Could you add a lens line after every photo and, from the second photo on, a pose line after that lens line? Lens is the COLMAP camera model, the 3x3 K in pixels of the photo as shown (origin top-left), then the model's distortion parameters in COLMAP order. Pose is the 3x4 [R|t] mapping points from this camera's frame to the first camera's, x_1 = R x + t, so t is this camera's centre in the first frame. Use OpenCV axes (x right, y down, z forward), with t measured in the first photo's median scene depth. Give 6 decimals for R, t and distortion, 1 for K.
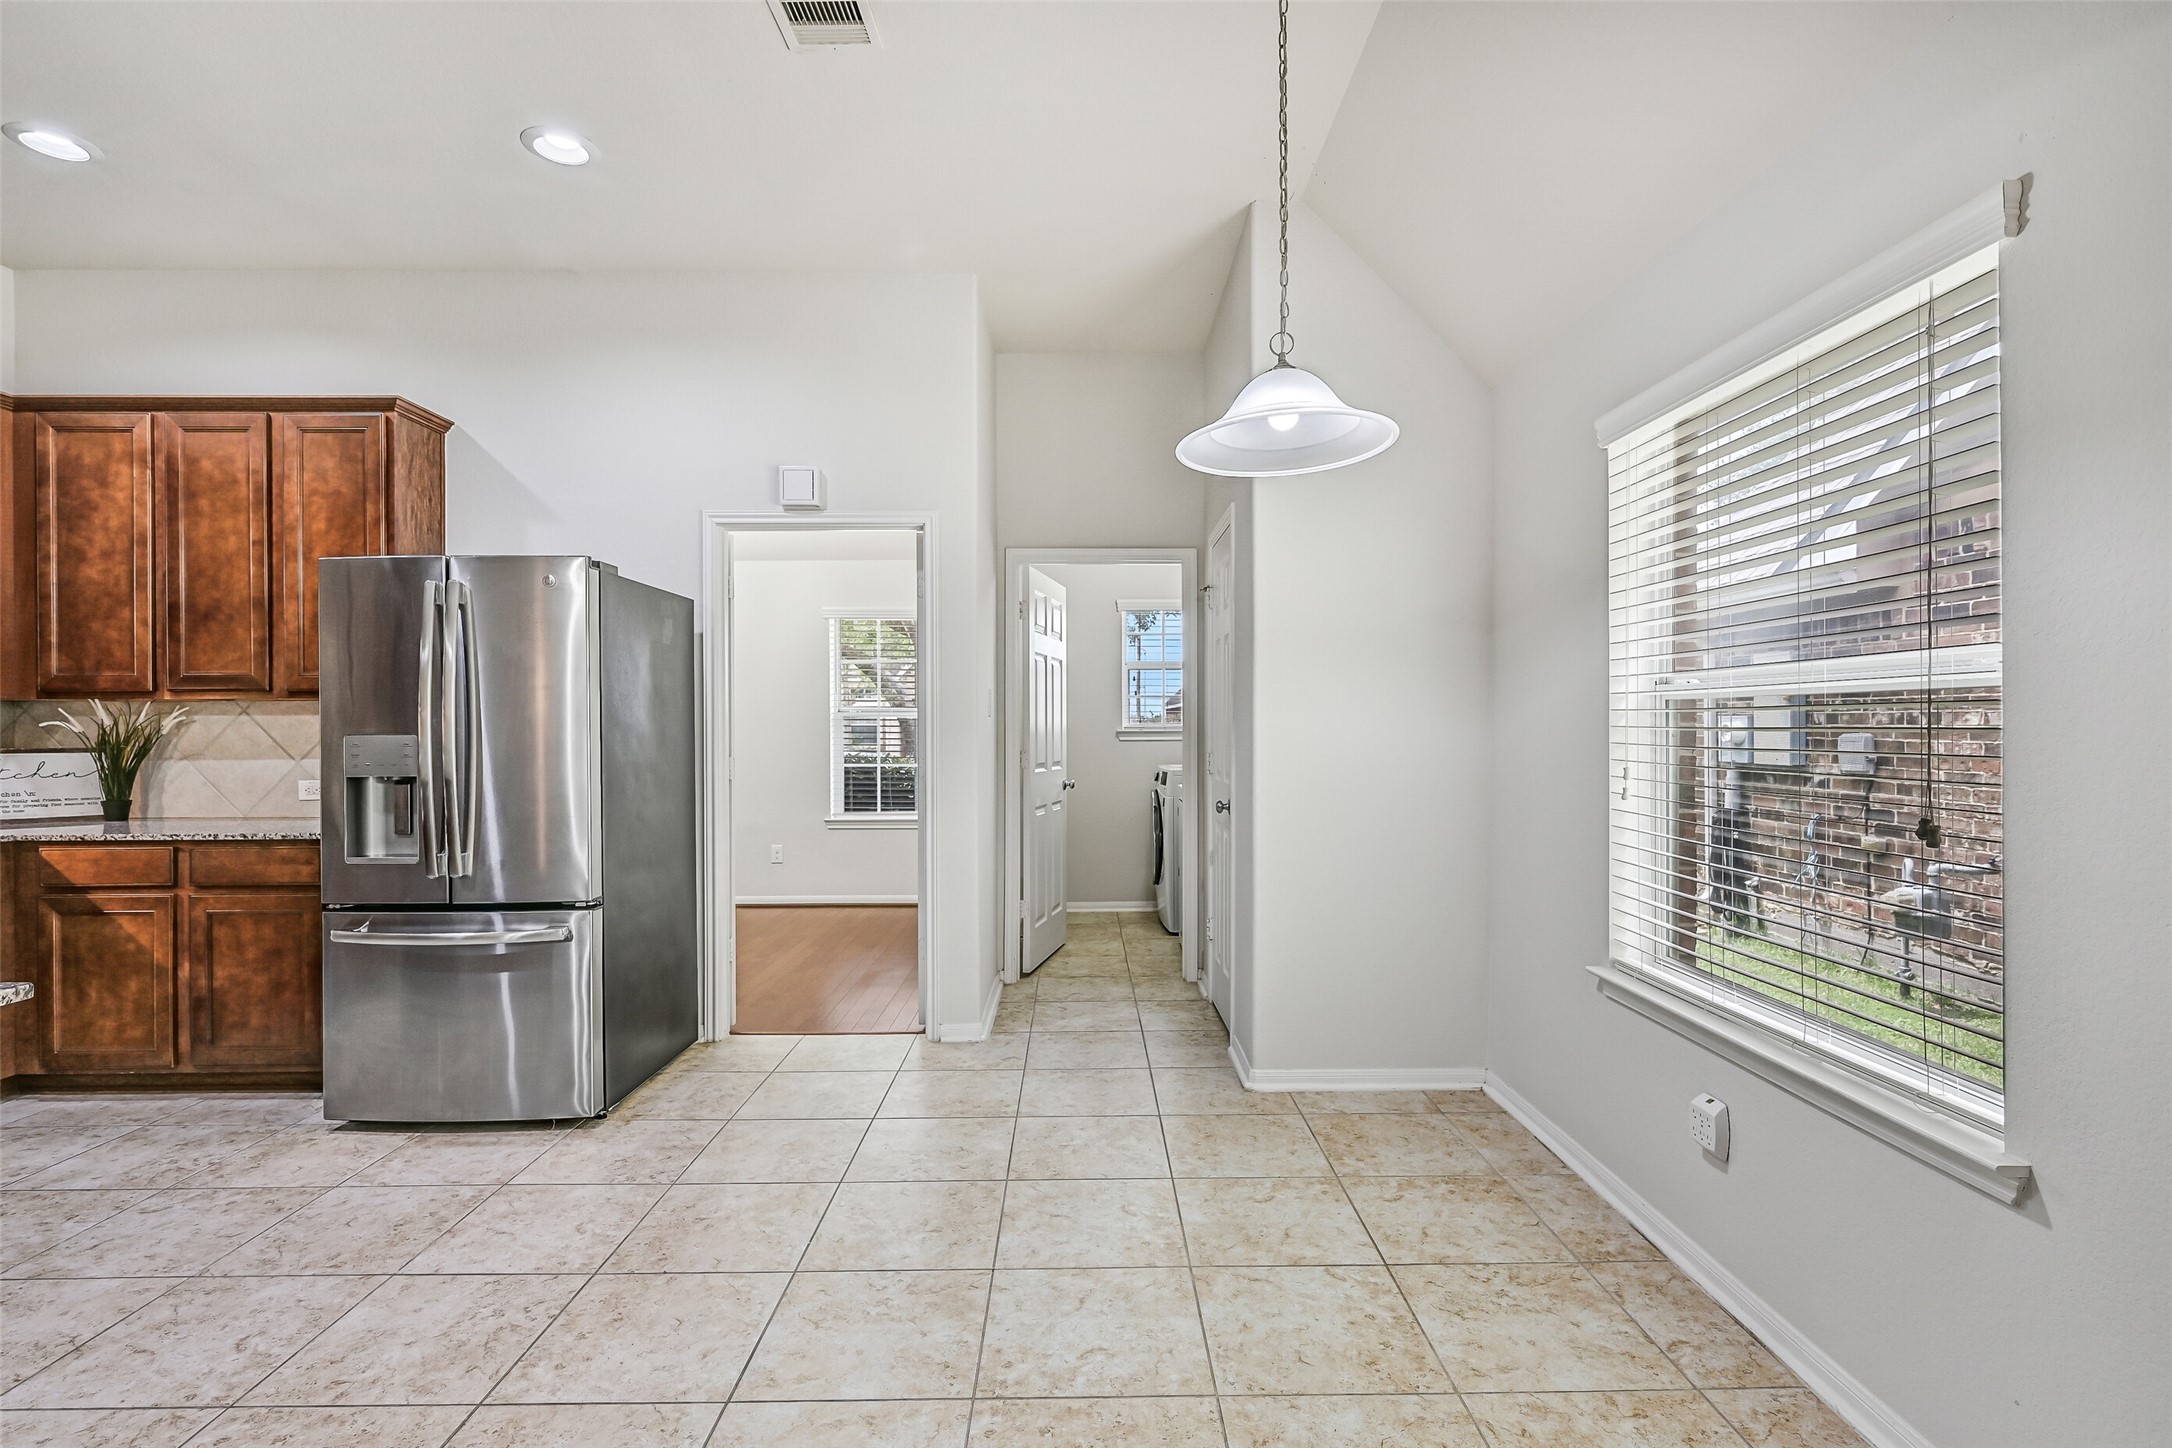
lens RADIAL K [[1025.6, 0, 1091.2], [0, 1025.6, 731.7], [0, 0, 1]] dist [-0.001630, 0.000606]
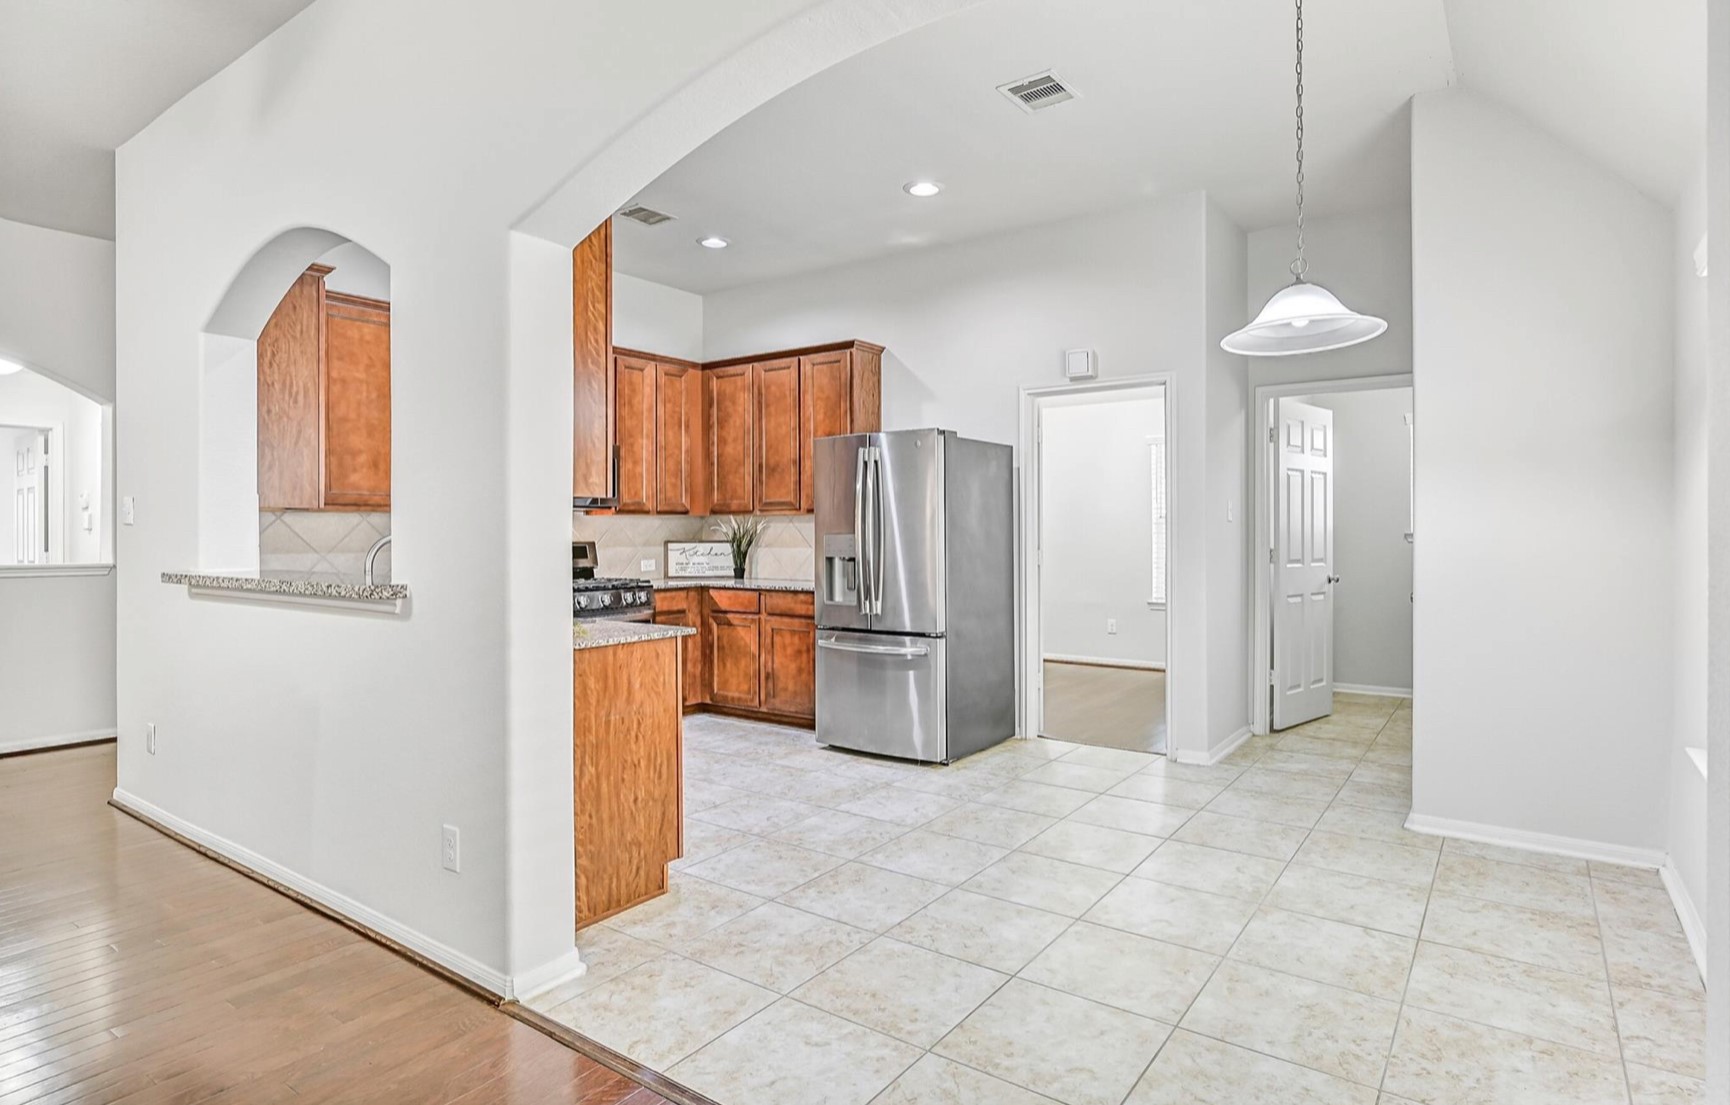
lens RADIAL K [[909.9, 0, 877.6], [0, 909.9, 537.8], [0, 0, 1]] dist [0.002979, -0.004696]
pose [[0.808578, 0.005933, -0.588360, 0.284006], [-0.002852, 0.999977, 0.006164, -0.000385], [0.588383, -0.003306, 0.808576, -0.243550]]
